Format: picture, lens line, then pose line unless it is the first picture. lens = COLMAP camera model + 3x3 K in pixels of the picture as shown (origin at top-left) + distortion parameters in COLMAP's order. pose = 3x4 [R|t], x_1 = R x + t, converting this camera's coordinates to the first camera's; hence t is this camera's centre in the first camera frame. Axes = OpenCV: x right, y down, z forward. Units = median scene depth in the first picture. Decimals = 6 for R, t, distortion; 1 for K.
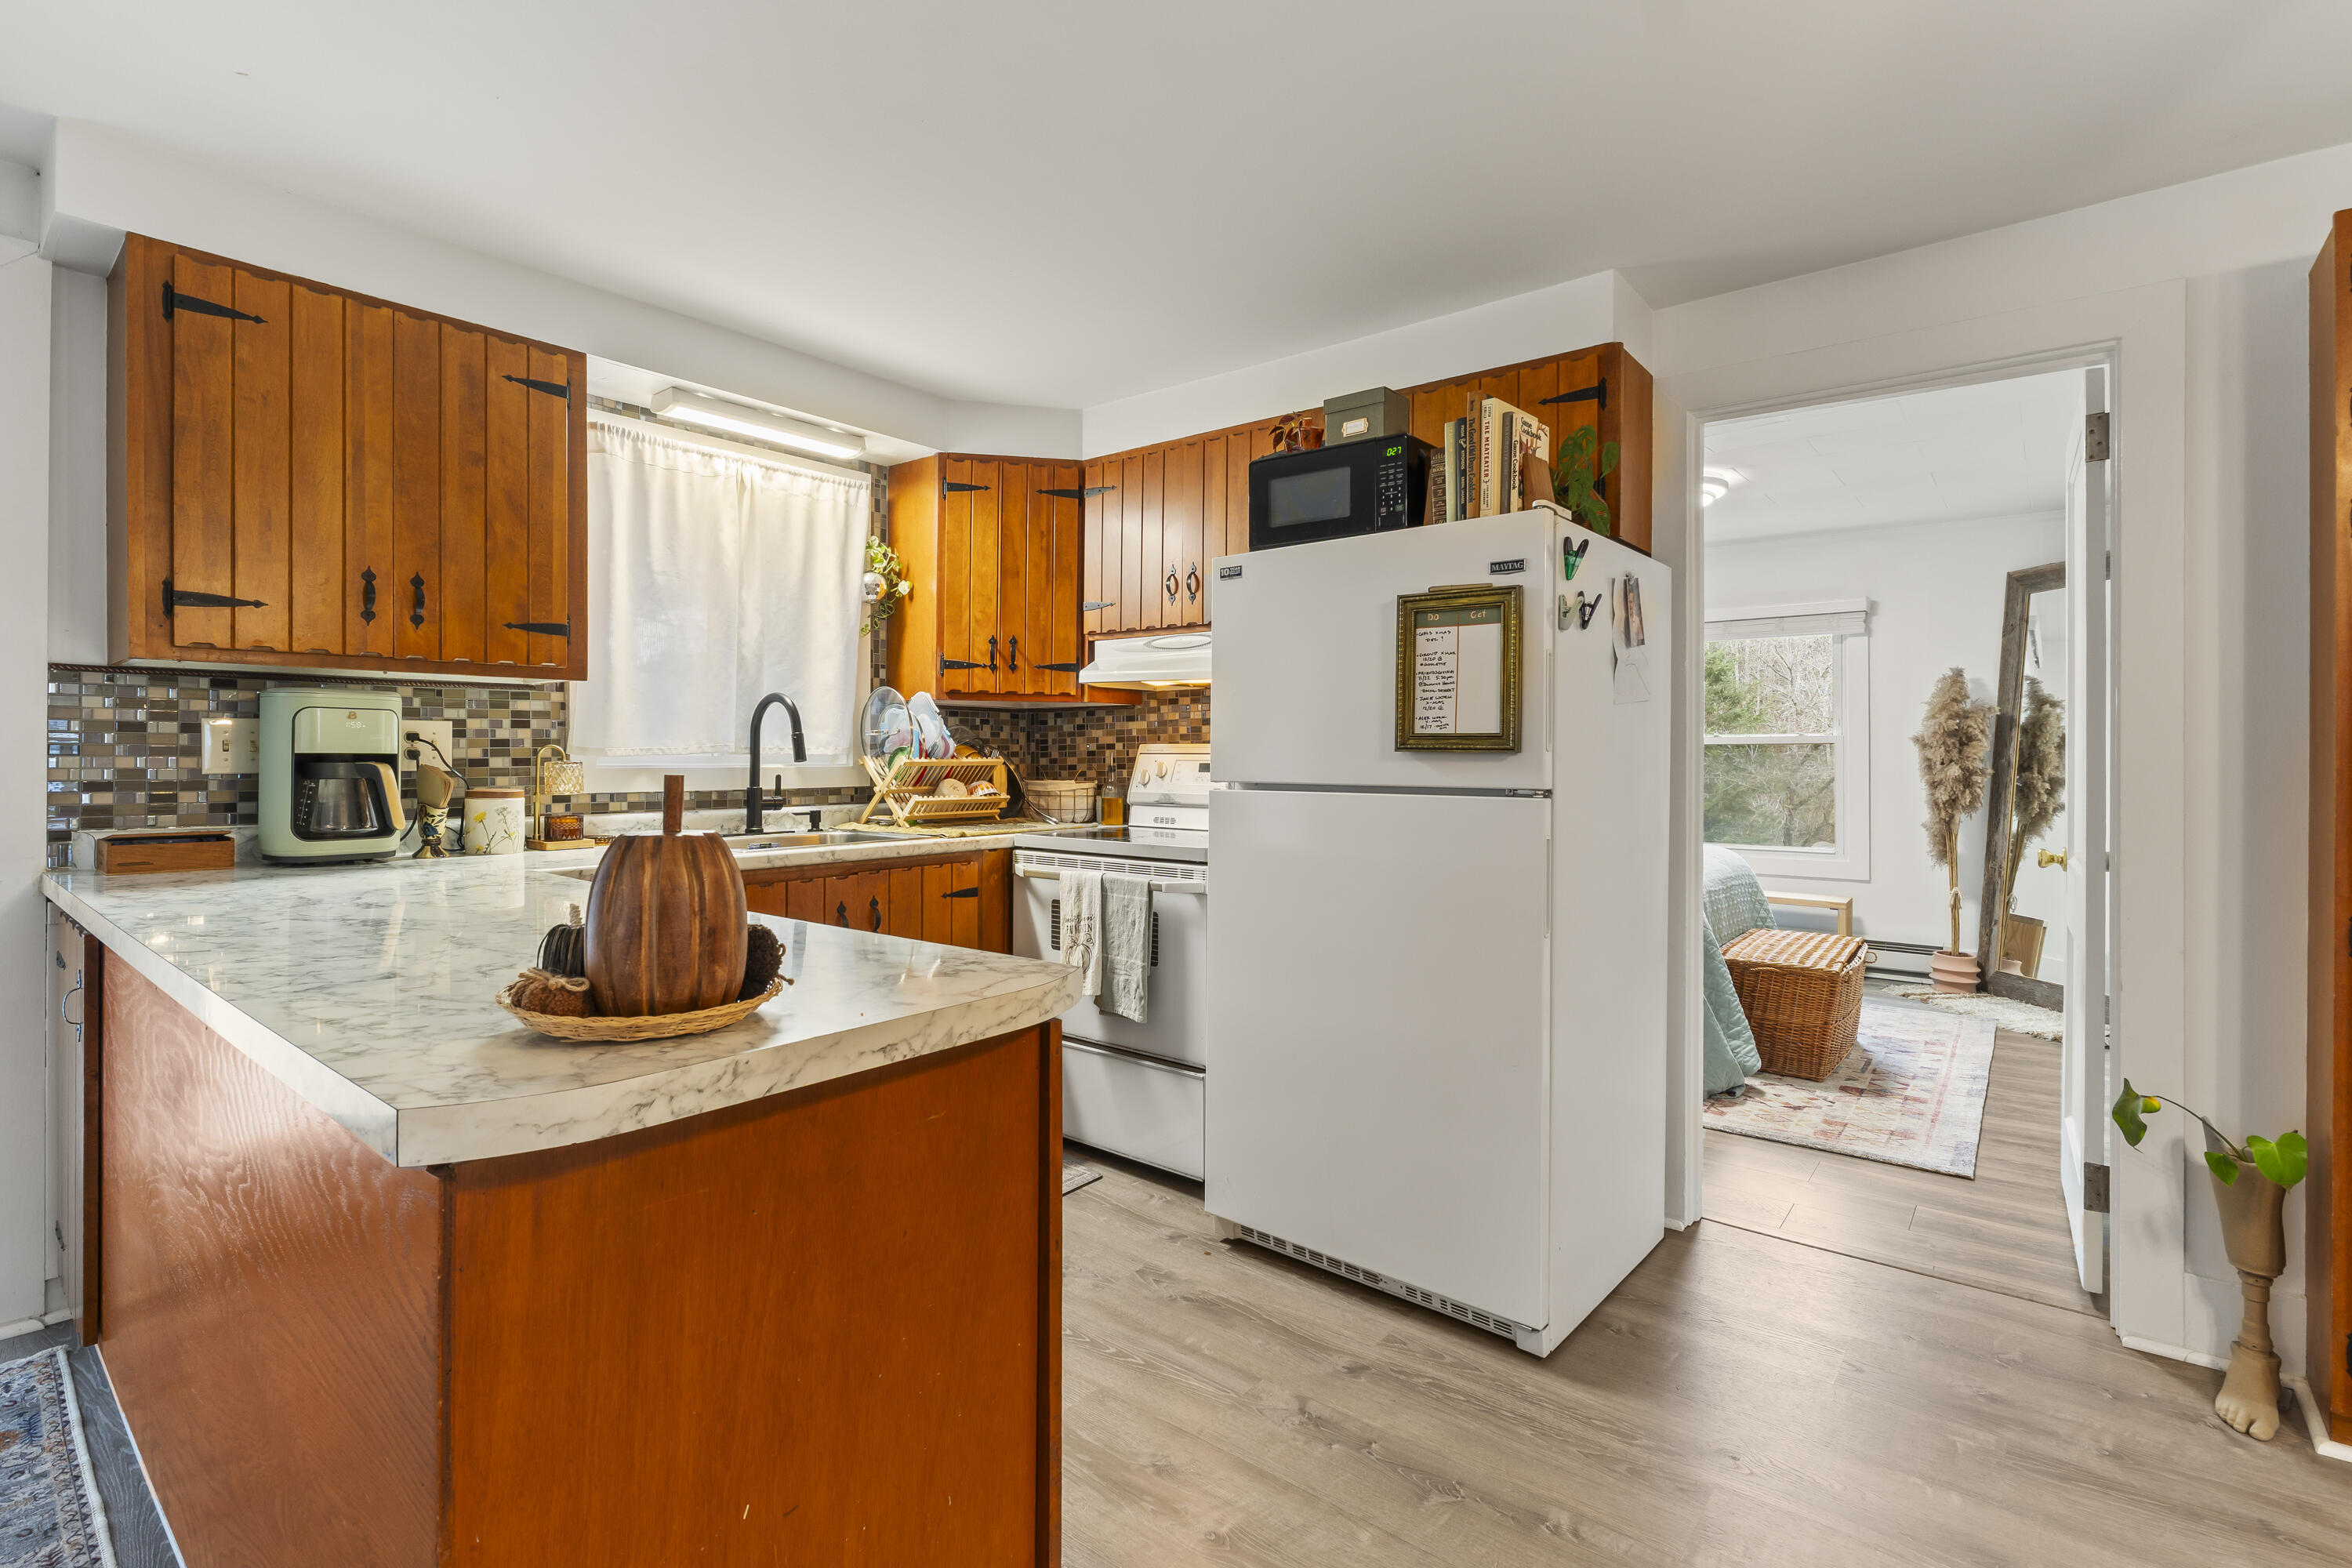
lens RADIAL K [[1084.5, 0, 1168.2], [0, 1084.5, 754.3], [0, 0, 1]] dist [-0.011392, 0.000077]
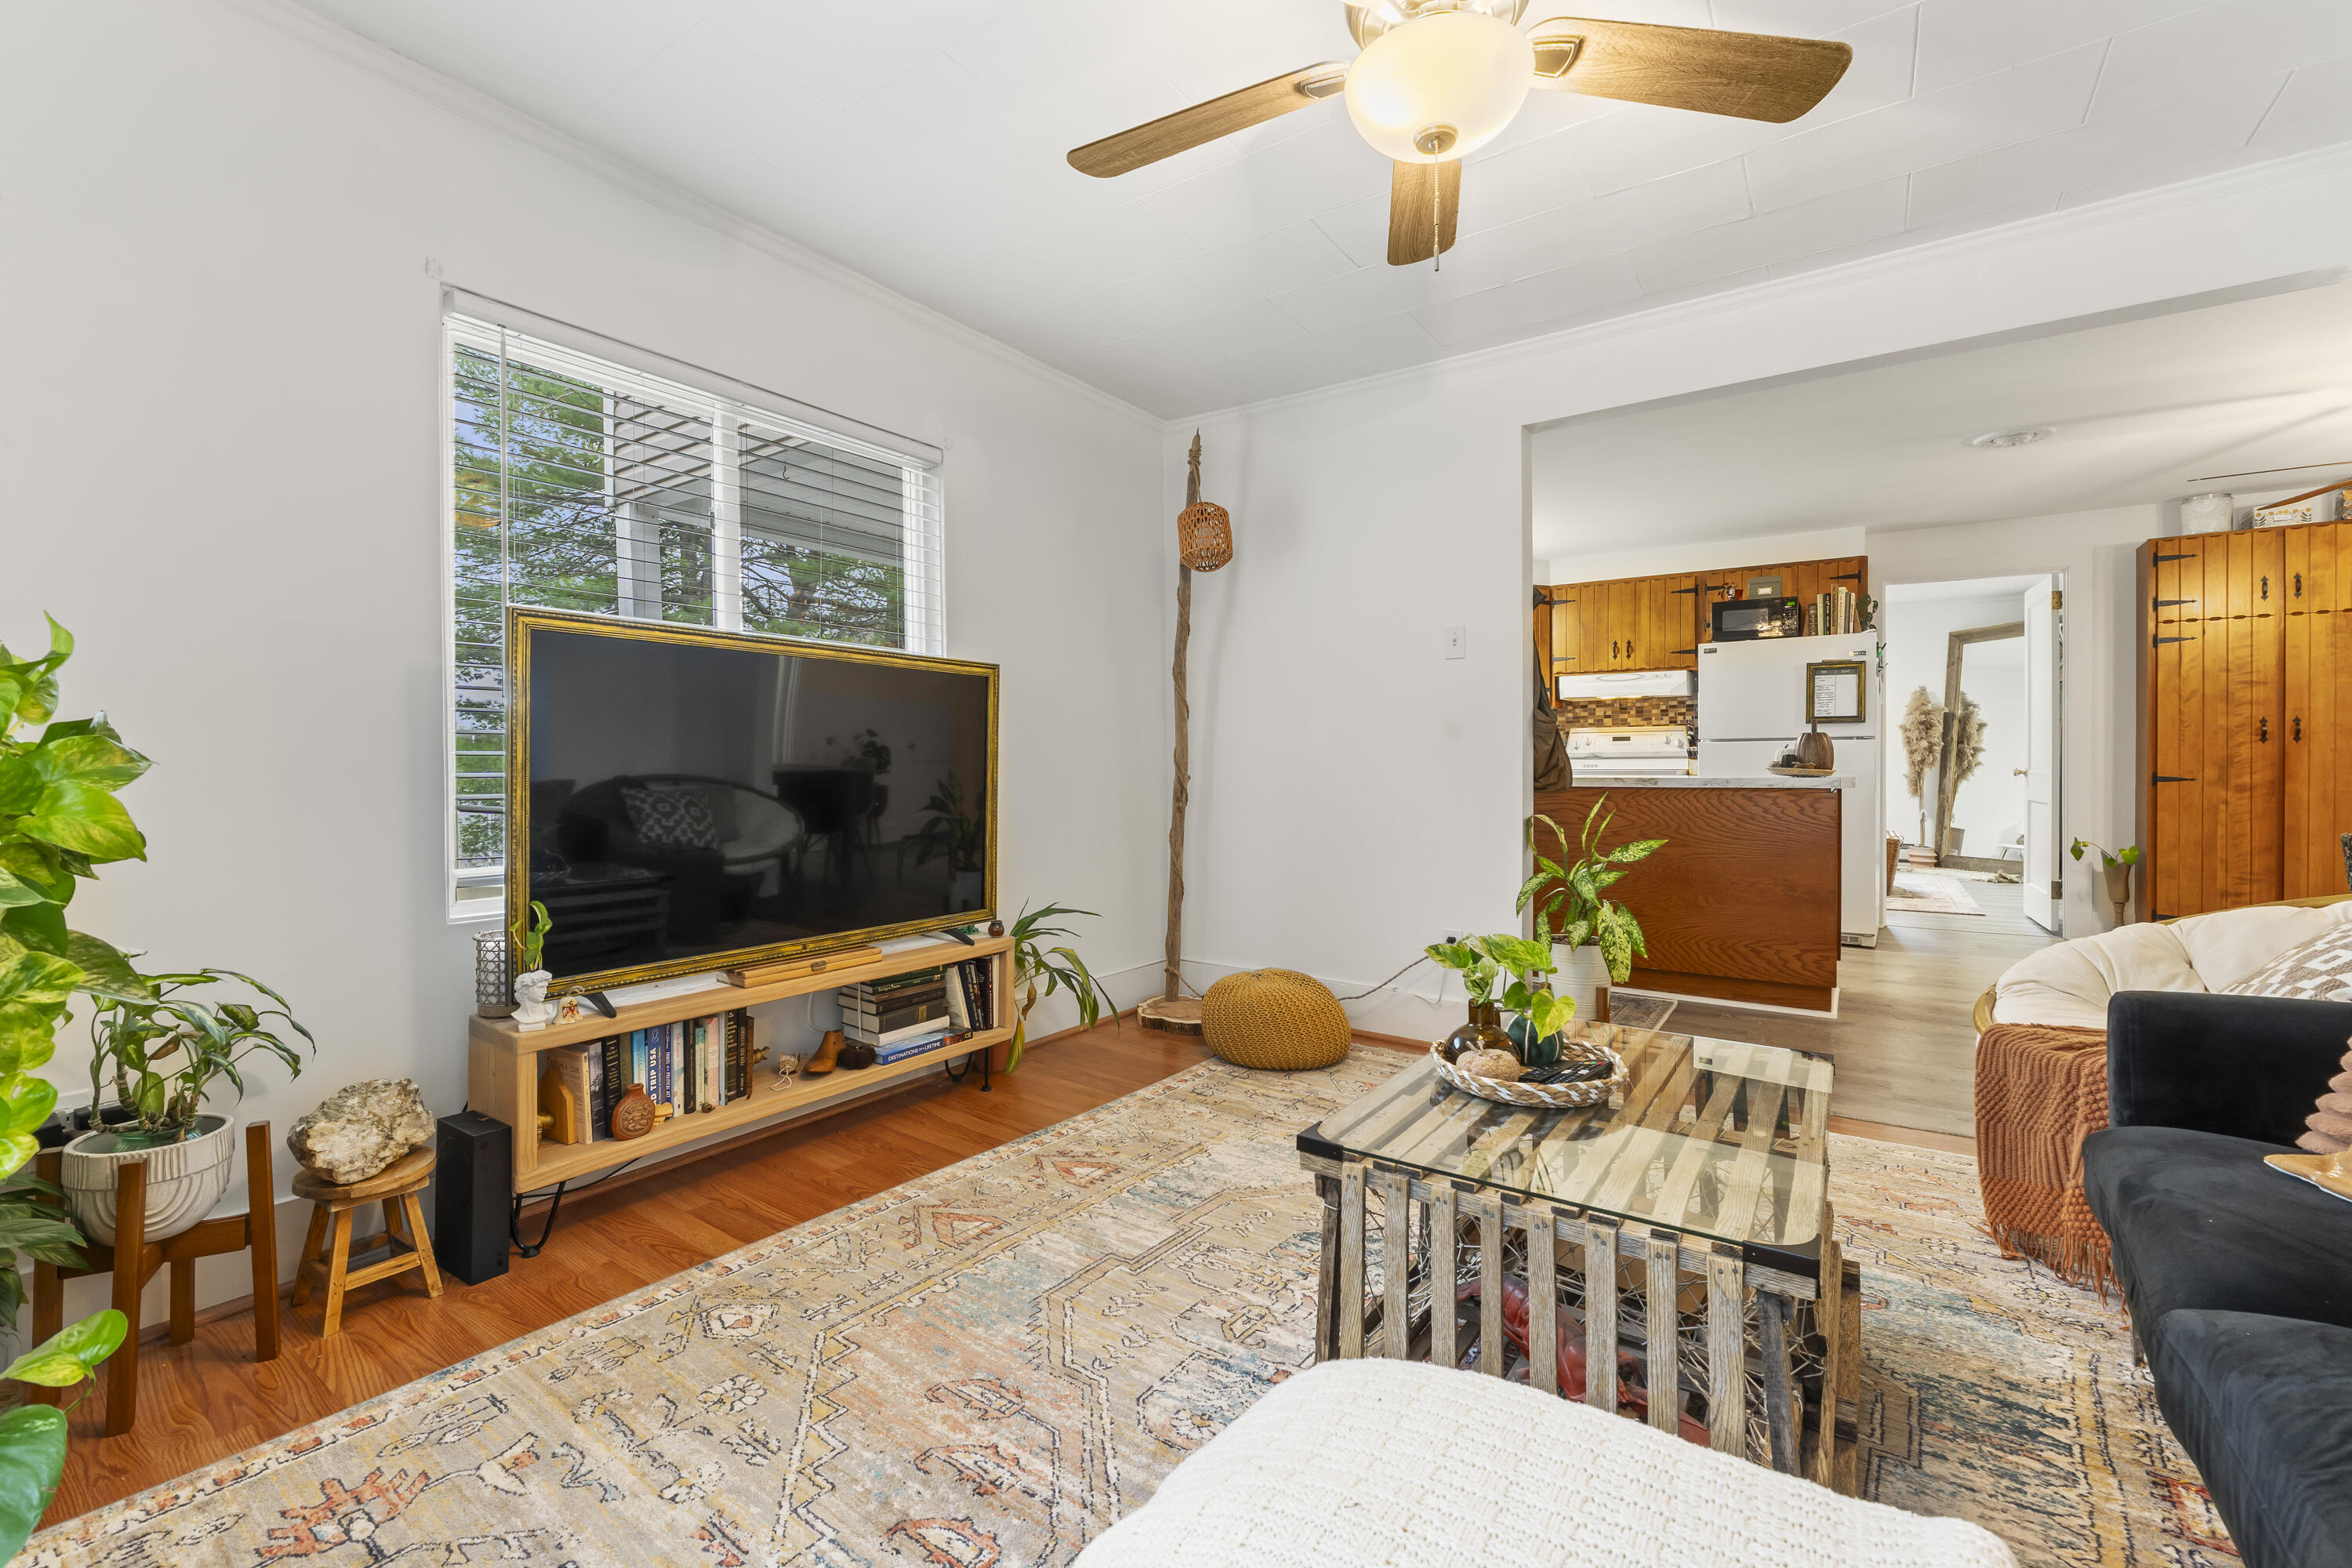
lens RADIAL K [[980.2, 0, 1180.7], [0, 980.2, 771.7], [0, 0, 1]] dist [-0.009984, -0.000159]
pose [[0.996782, -0.012258, 0.079220, -1.063503], [0.011419, 0.999874, 0.011035, 0.050251], [-0.079345, -0.010094, 0.996796, -0.872215]]
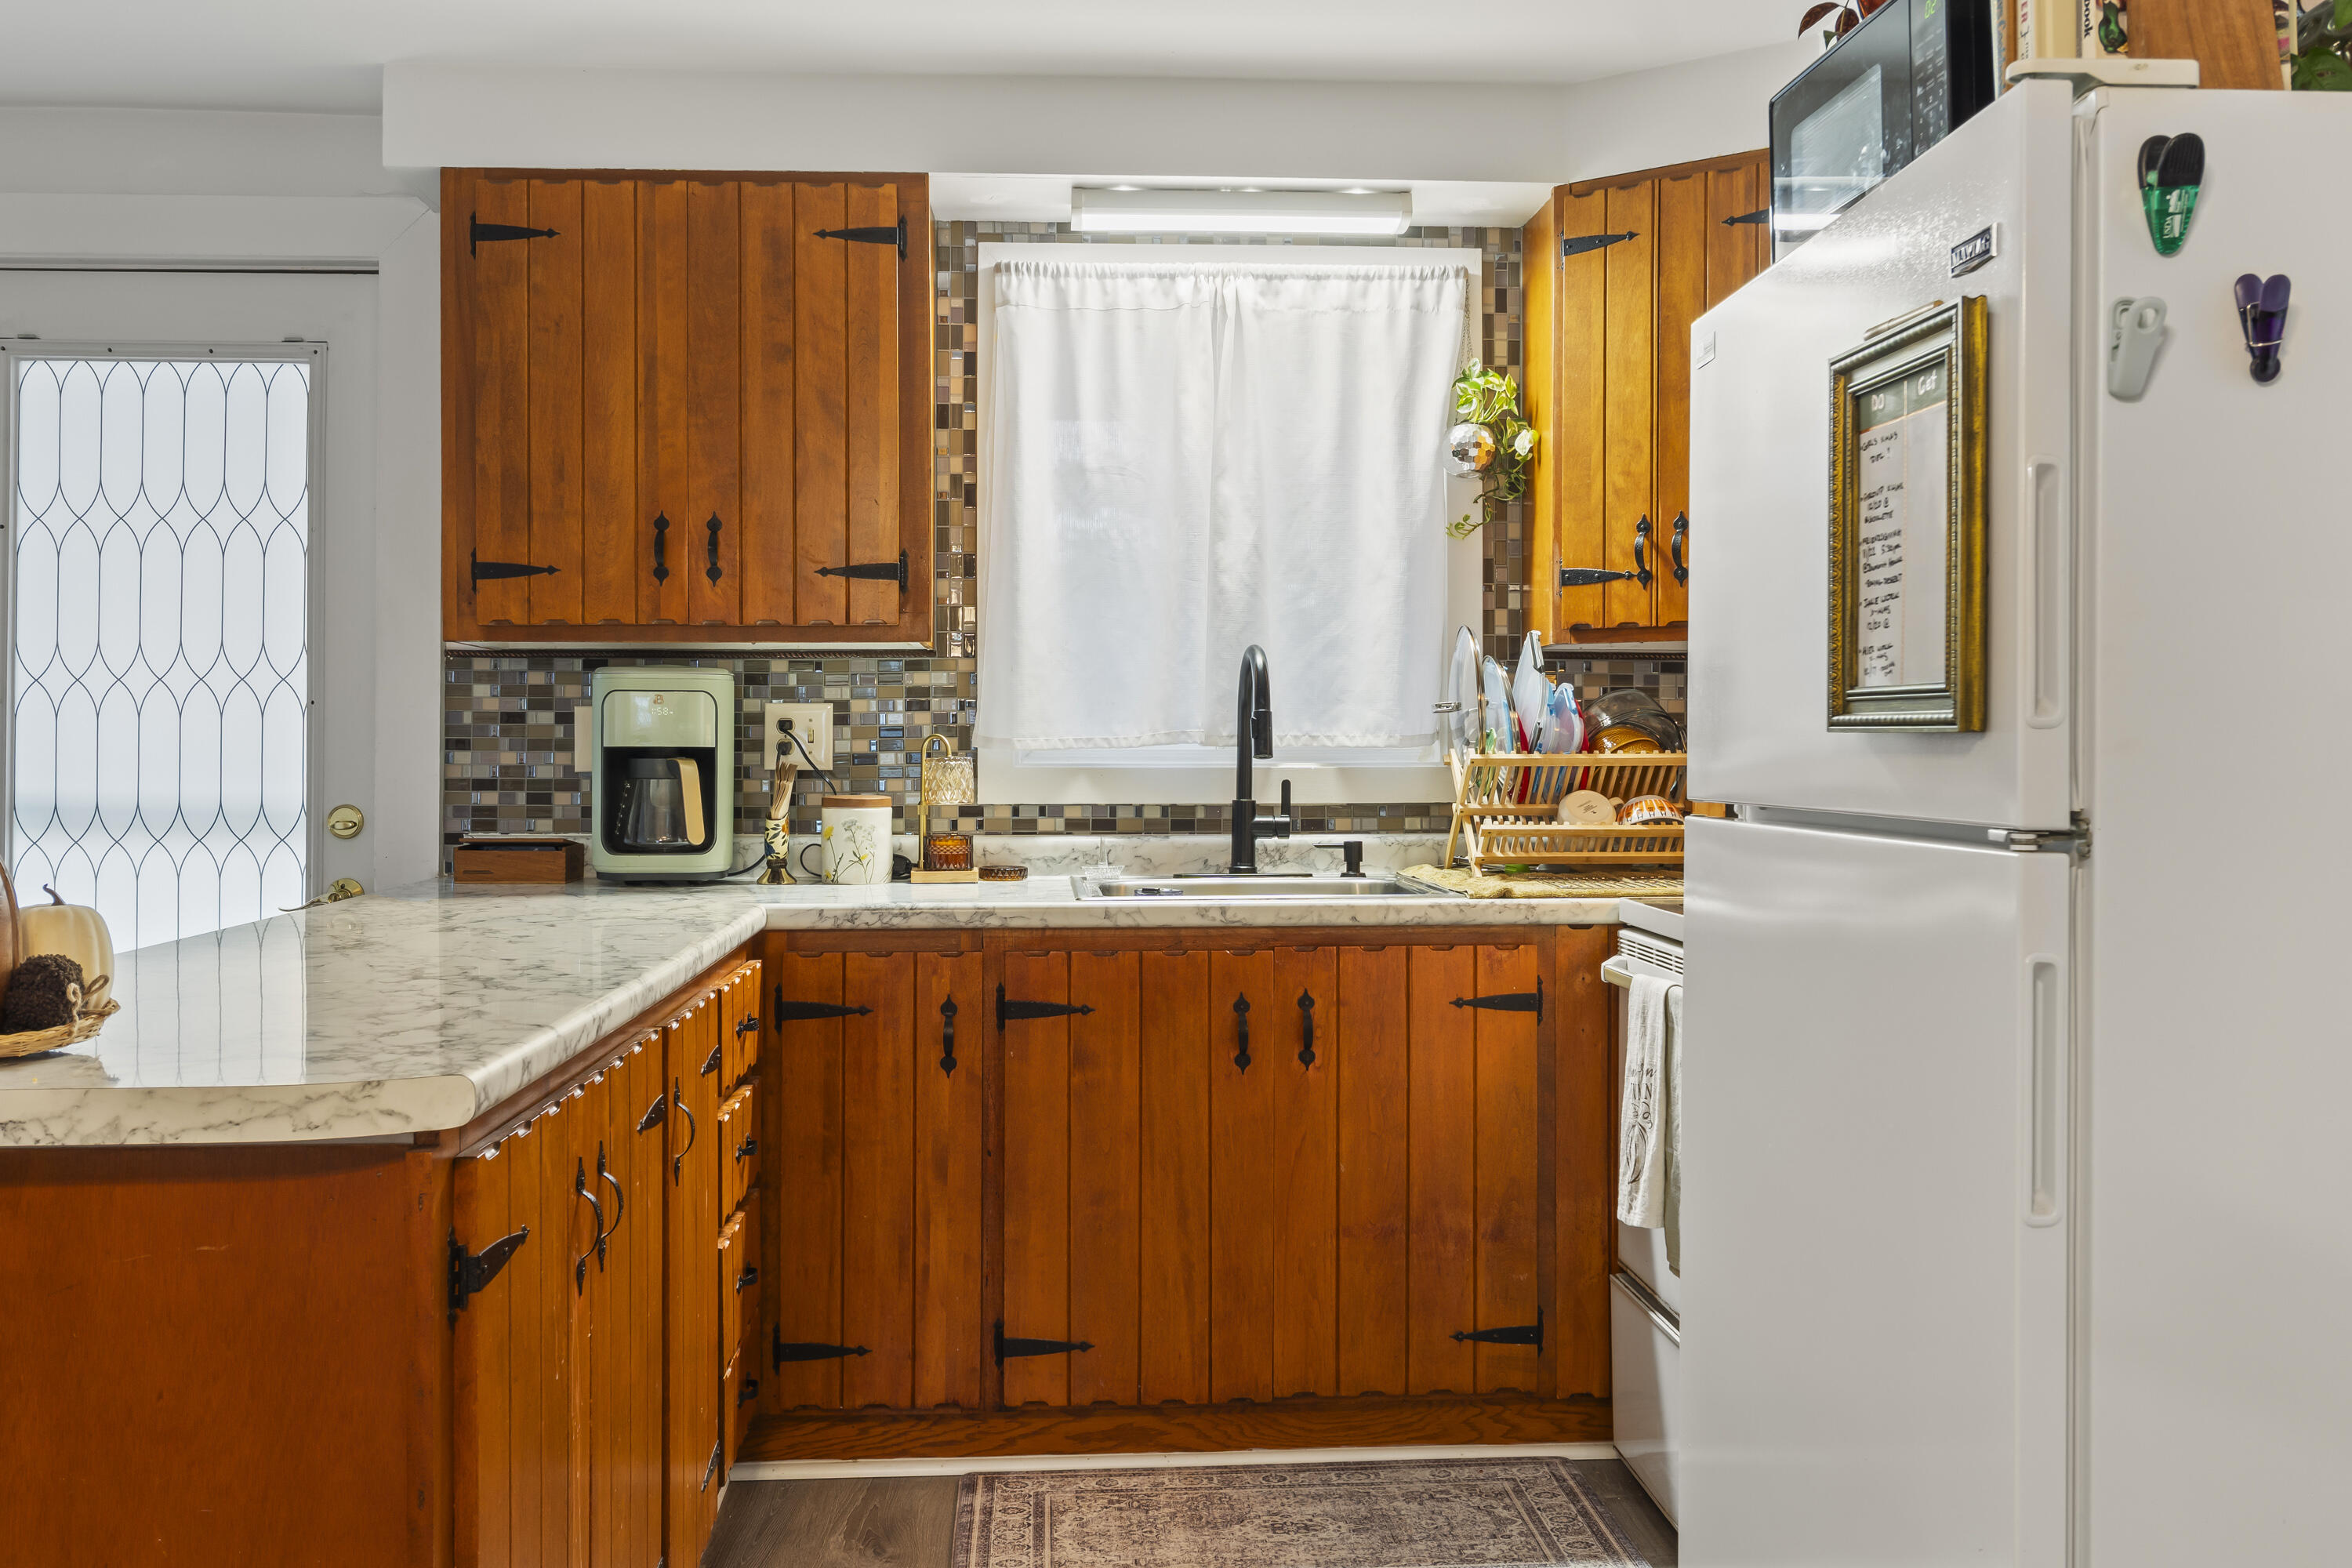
lens RADIAL K [[1983.5, 0, 1145.3], [0, 1983.5, 734.8], [0, 0, 1]] dist [-0.005099, 0.014249]
pose [[0.676068, -0.008059, -0.736795, 0.436586], [0.003690, 0.999965, -0.007551, 0.001934], [0.736830, 0.002387, 0.676074, 0.208719]]
